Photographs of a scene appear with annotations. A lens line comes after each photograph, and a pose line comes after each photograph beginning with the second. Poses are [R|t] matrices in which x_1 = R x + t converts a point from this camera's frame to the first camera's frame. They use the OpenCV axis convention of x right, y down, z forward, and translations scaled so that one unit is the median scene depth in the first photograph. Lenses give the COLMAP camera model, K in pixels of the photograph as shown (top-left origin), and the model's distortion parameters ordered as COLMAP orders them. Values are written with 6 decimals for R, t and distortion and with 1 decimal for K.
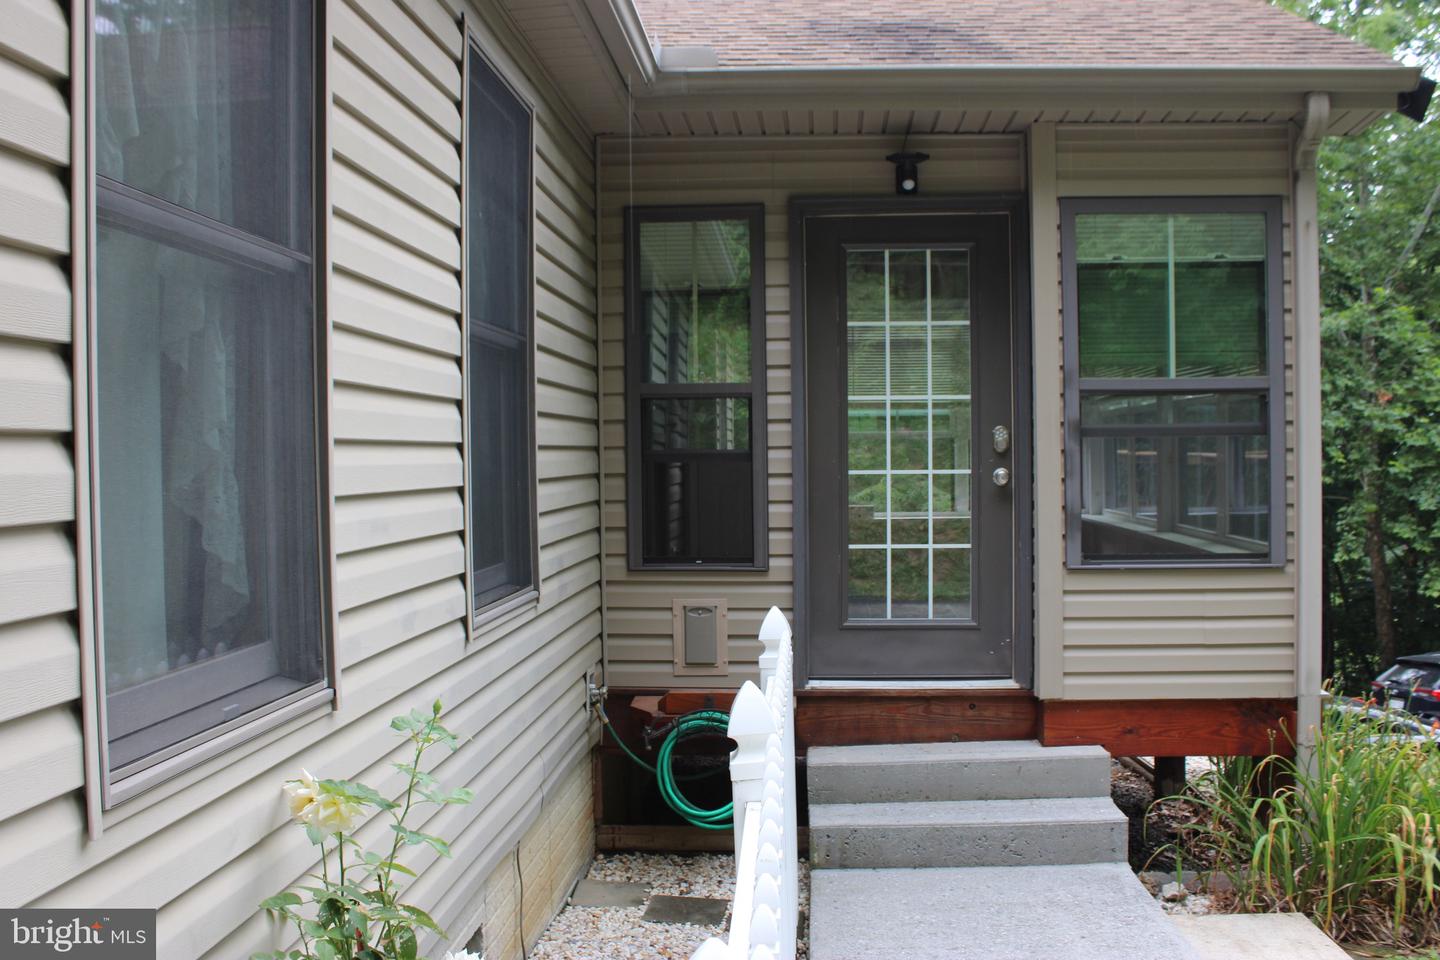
lens RADIAL K [[1307.5, 0, 720.0], [0, 1307.5, 480.0], [0, 0, 1]] dist [-0.119331, 0.019616]
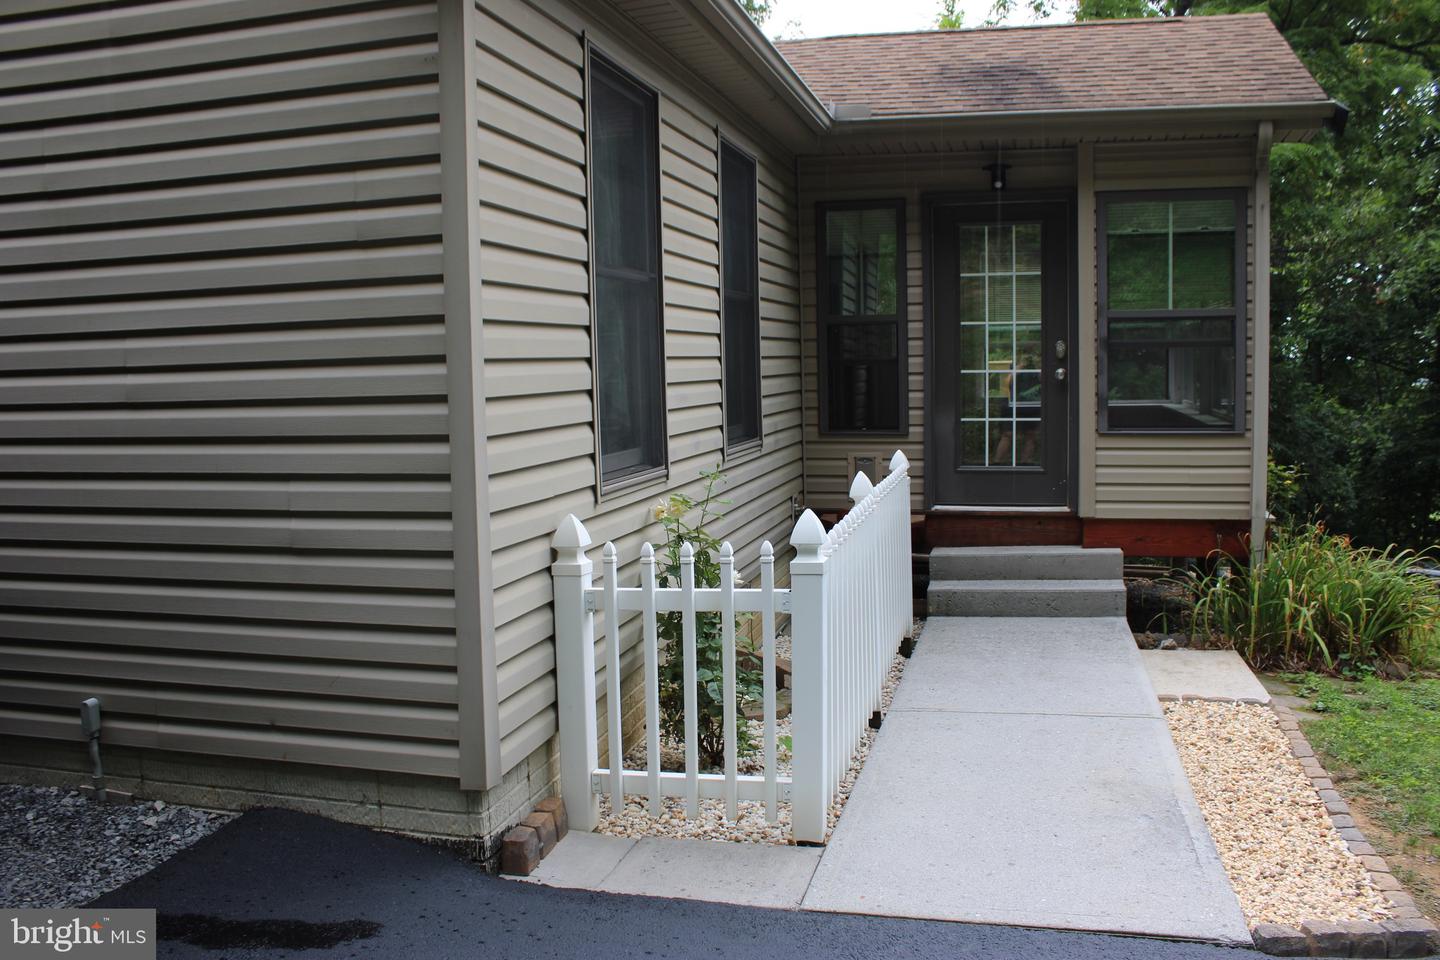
lens RADIAL K [[1207.3, 0, 715.3], [0, 1207.3, 475.0], [0, 0, 1]] dist [-0.167382, 0.149821]
pose [[0.983604, 0.007242, -0.180199, 0.074144], [0.006747, 0.997016, 0.076897, 0.005660], [0.180218, -0.076852, 0.980620, -0.488093]]
